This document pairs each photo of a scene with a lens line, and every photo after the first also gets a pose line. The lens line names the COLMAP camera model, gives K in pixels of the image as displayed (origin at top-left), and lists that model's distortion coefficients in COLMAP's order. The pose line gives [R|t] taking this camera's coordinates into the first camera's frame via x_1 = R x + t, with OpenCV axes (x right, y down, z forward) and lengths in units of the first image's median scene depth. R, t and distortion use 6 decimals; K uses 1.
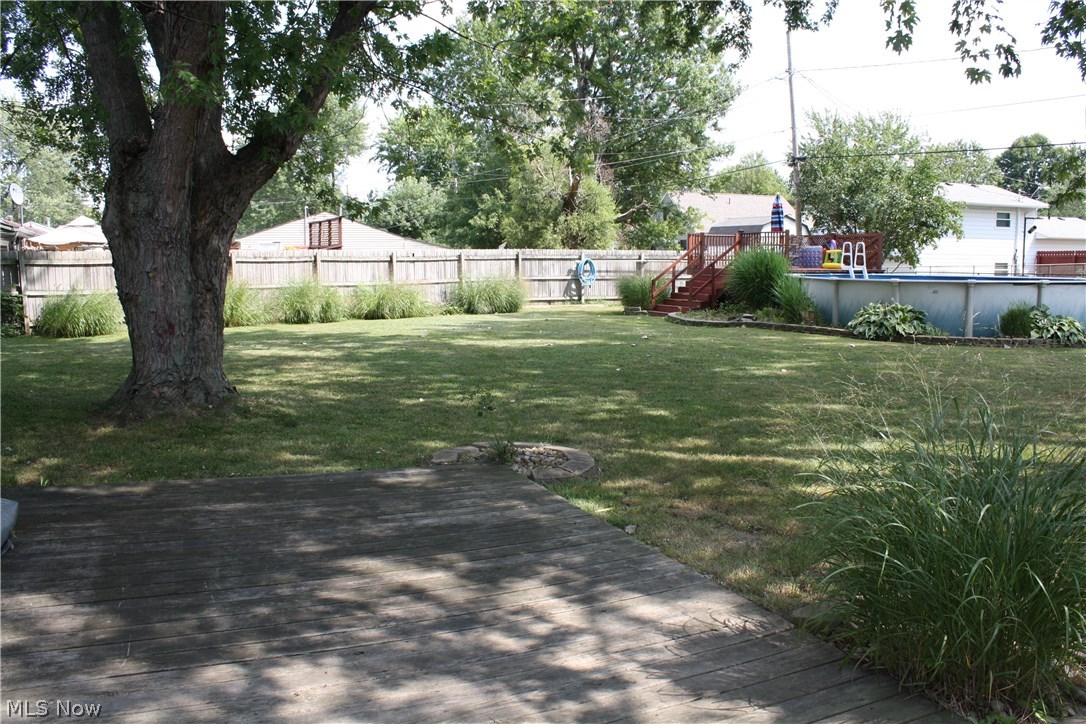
lens RADIAL K [[905.6, 0, 554.0], [0, 905.6, 362.1], [0, 0, 1]] dist [-0.172001, 0.152527]
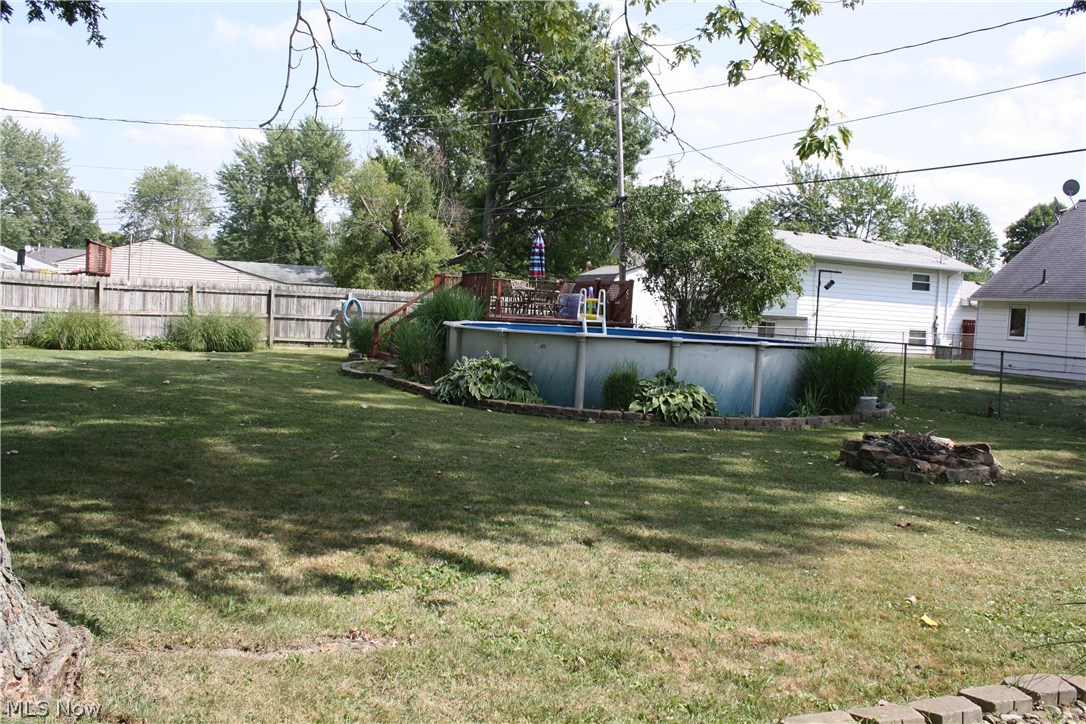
lens RADIAL K [[905.6, 0, 554.0], [0, 905.6, 362.1], [0, 0, 1]] dist [-0.172001, 0.152527]
pose [[0.996324, 0.056657, -0.064258, 0.337975], [-0.060259, 0.996635, -0.055567, -0.014547], [0.060894, 0.059235, 0.996385, 0.133341]]
